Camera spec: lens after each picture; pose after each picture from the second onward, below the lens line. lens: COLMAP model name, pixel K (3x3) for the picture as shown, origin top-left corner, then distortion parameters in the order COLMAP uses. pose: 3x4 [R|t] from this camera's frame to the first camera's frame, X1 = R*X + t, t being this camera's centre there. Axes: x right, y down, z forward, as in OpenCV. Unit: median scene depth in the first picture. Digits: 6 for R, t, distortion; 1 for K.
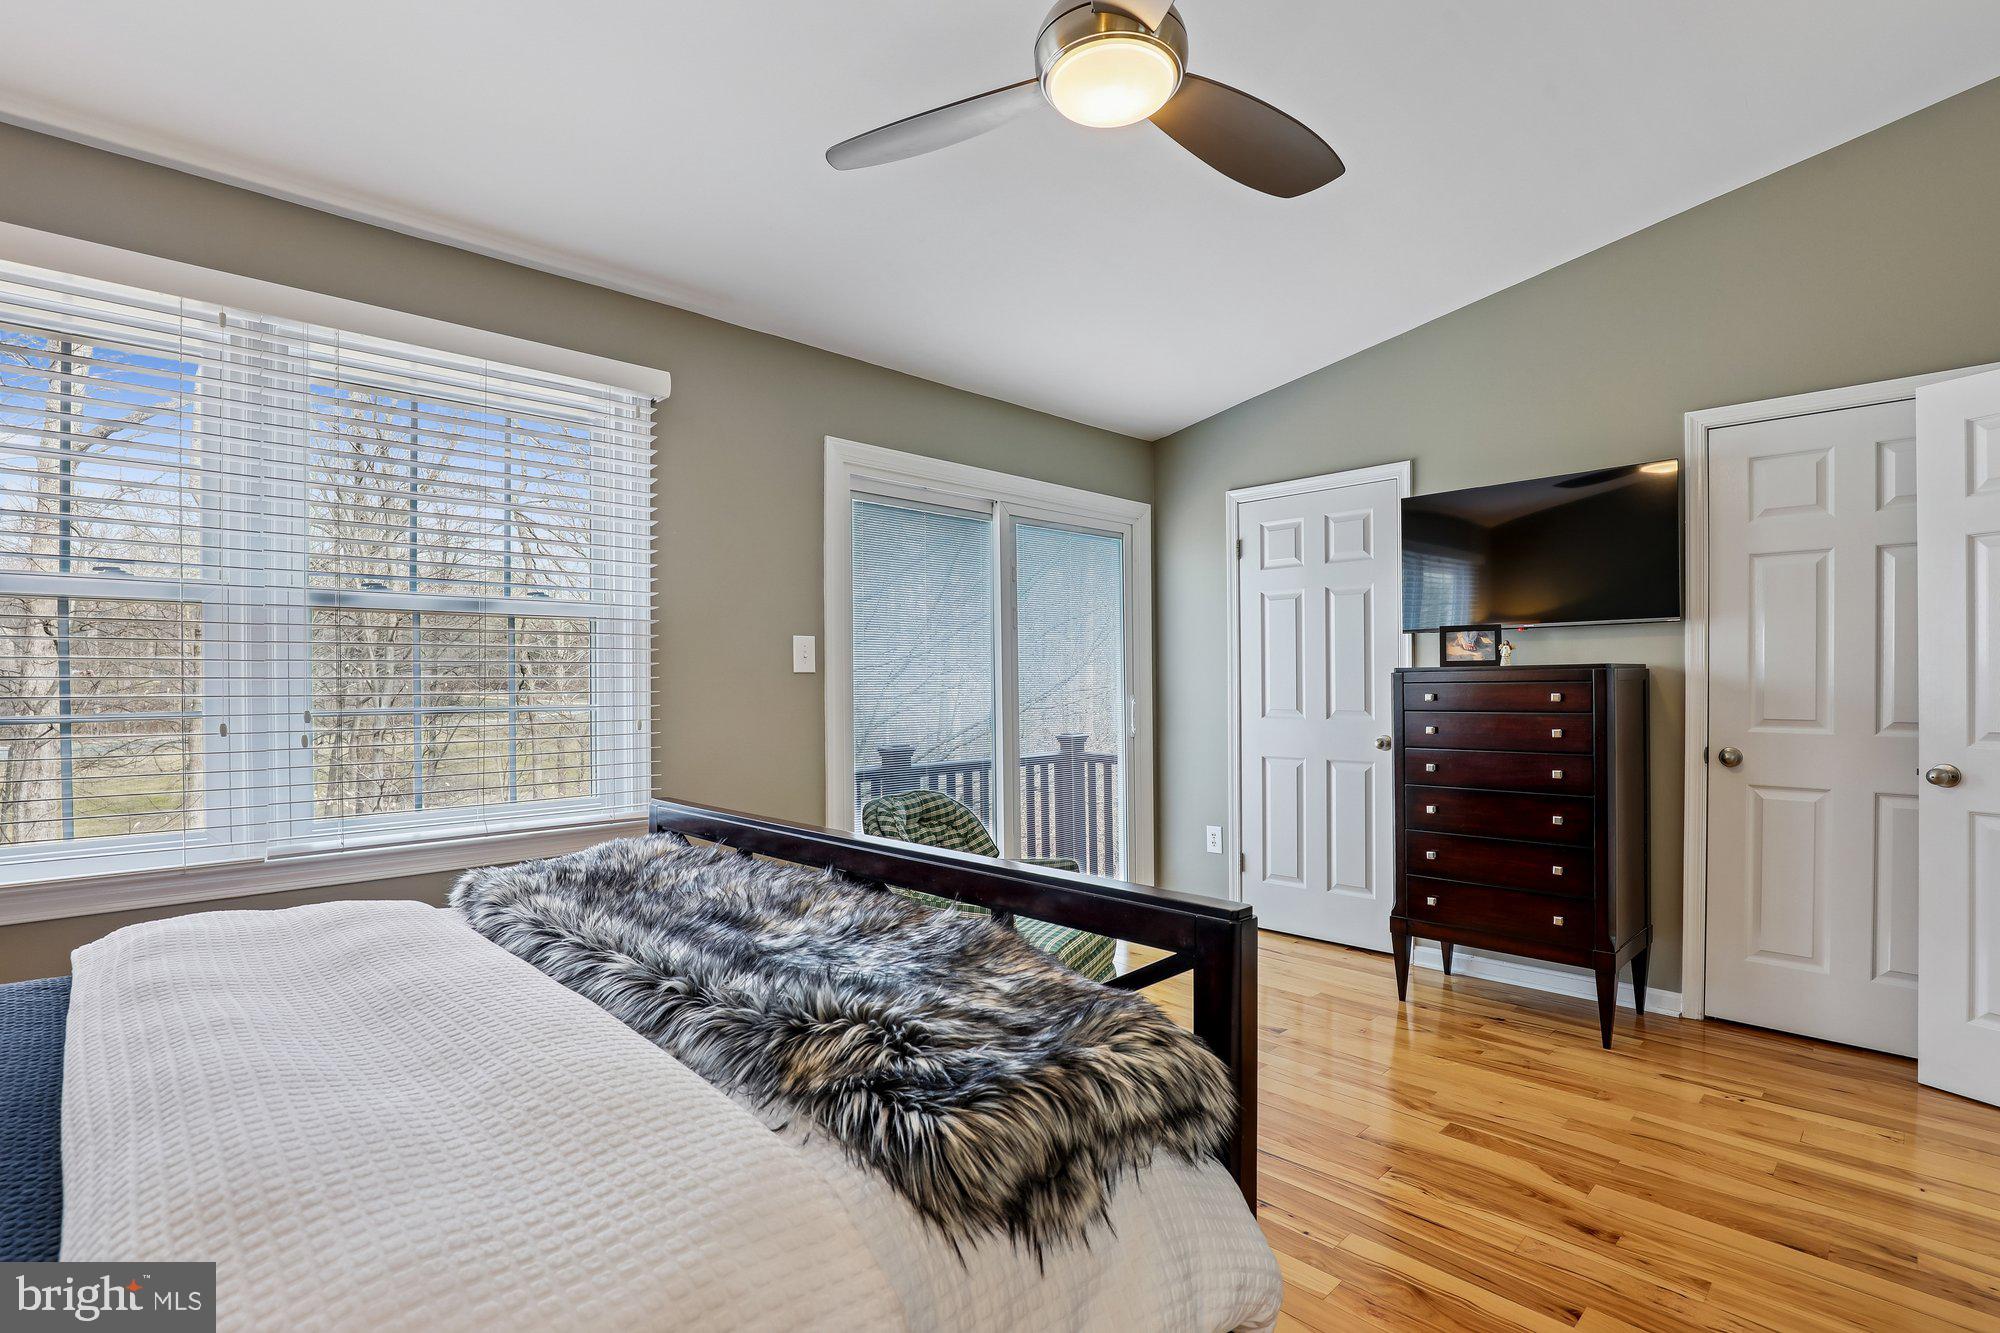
lens RADIAL K [[906.1, 0, 1000.5], [0, 906.1, 687.1], [0, 0, 1]] dist [-0.036182, 0.001051]
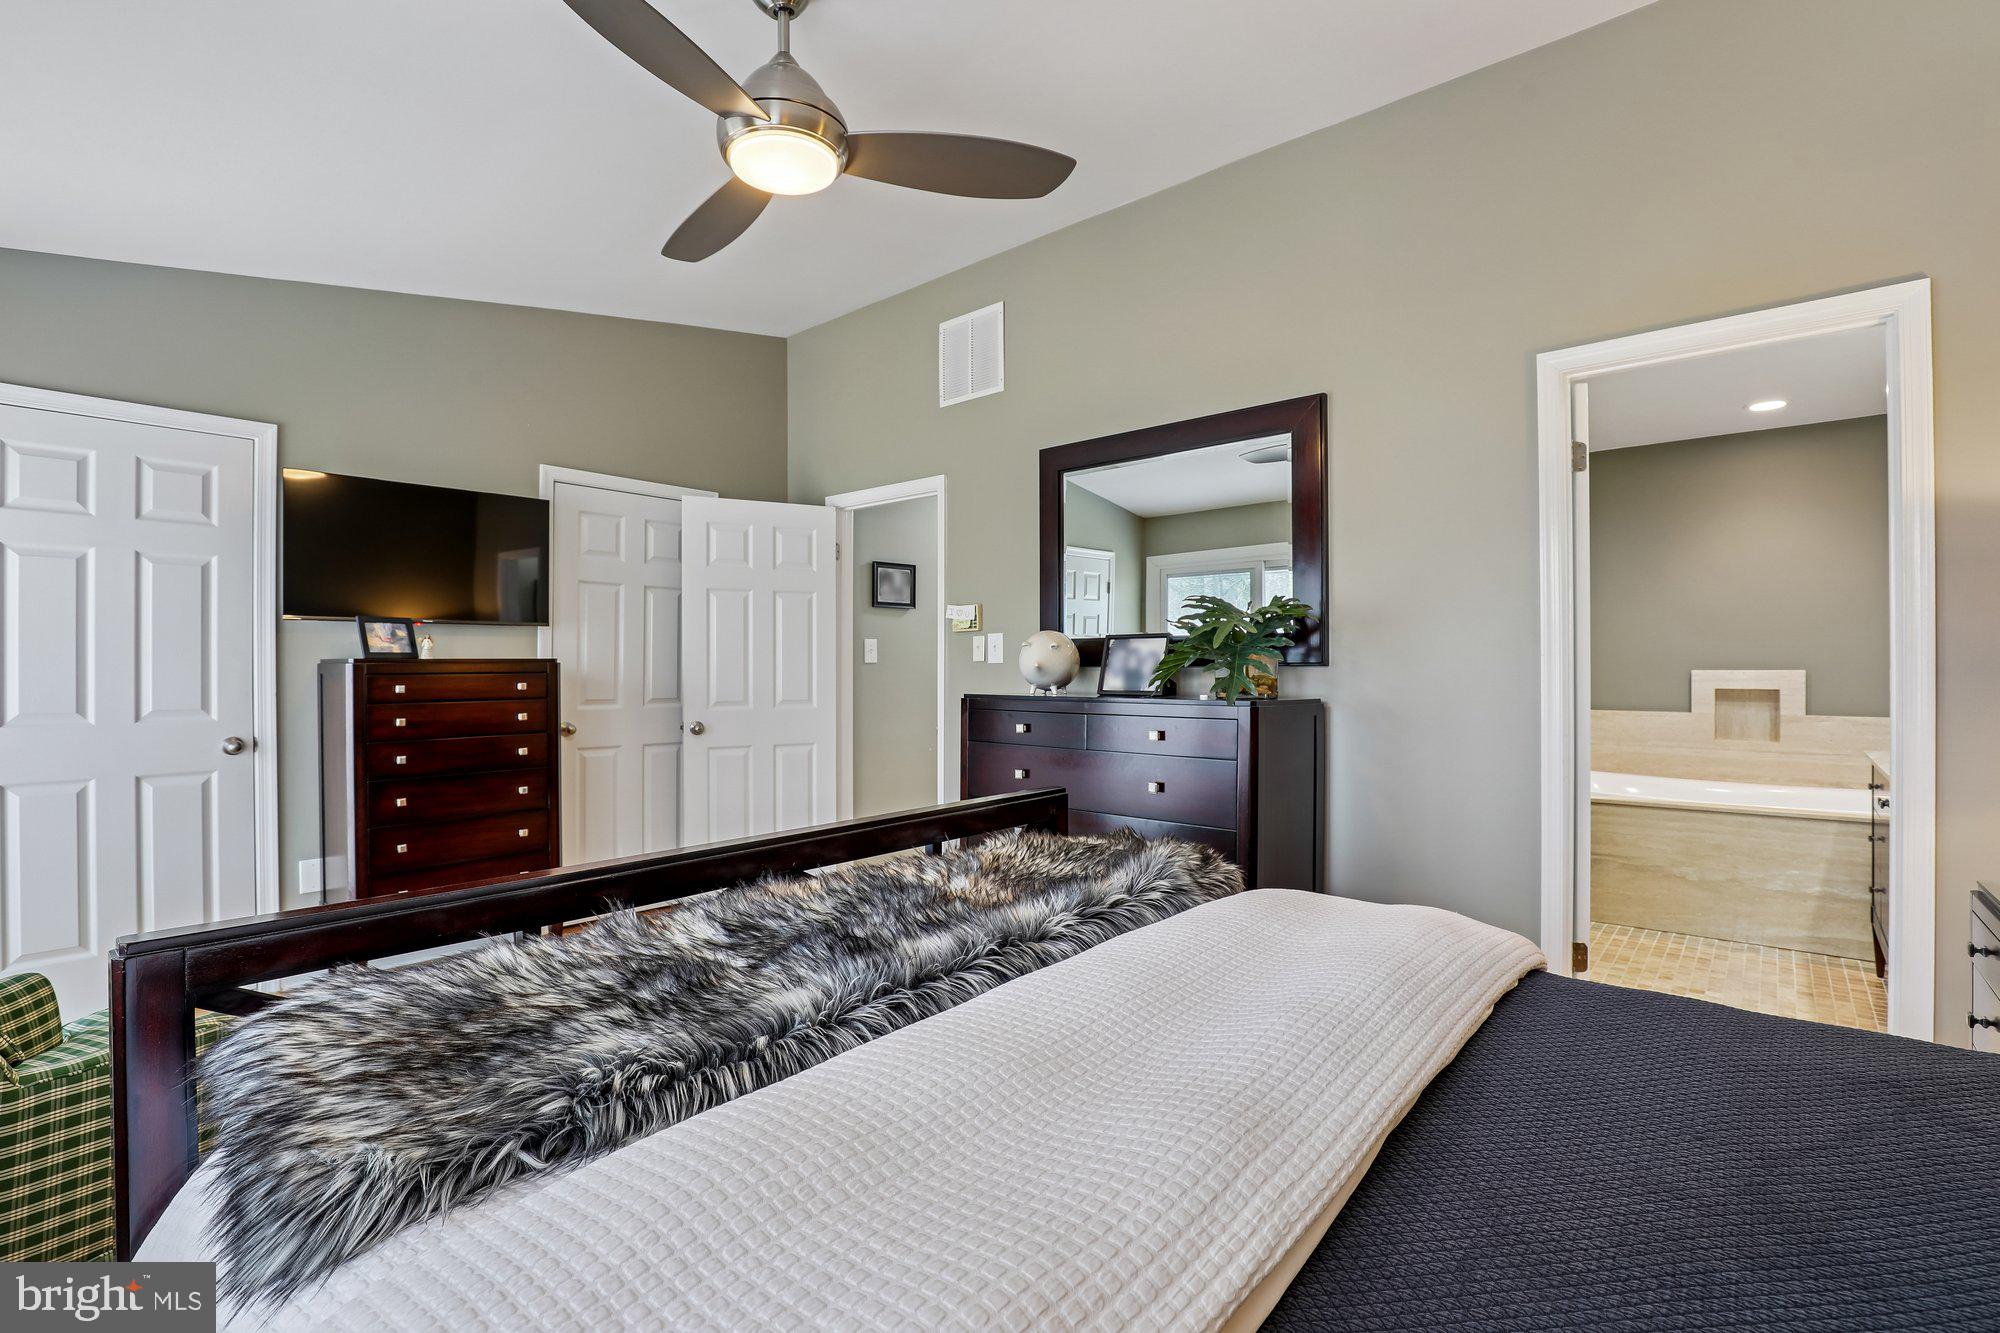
lens RADIAL K [[906.1, 0, 999.1], [0, 906.1, 666.0], [0, 0, 1]] dist [-0.036182, 0.001051]
pose [[-0.064856, 0.009109, 0.997853, -0.606536], [0.009729, 0.999917, -0.008496, 0.000824], [-0.997847, 0.009158, -0.064939, 0.449549]]
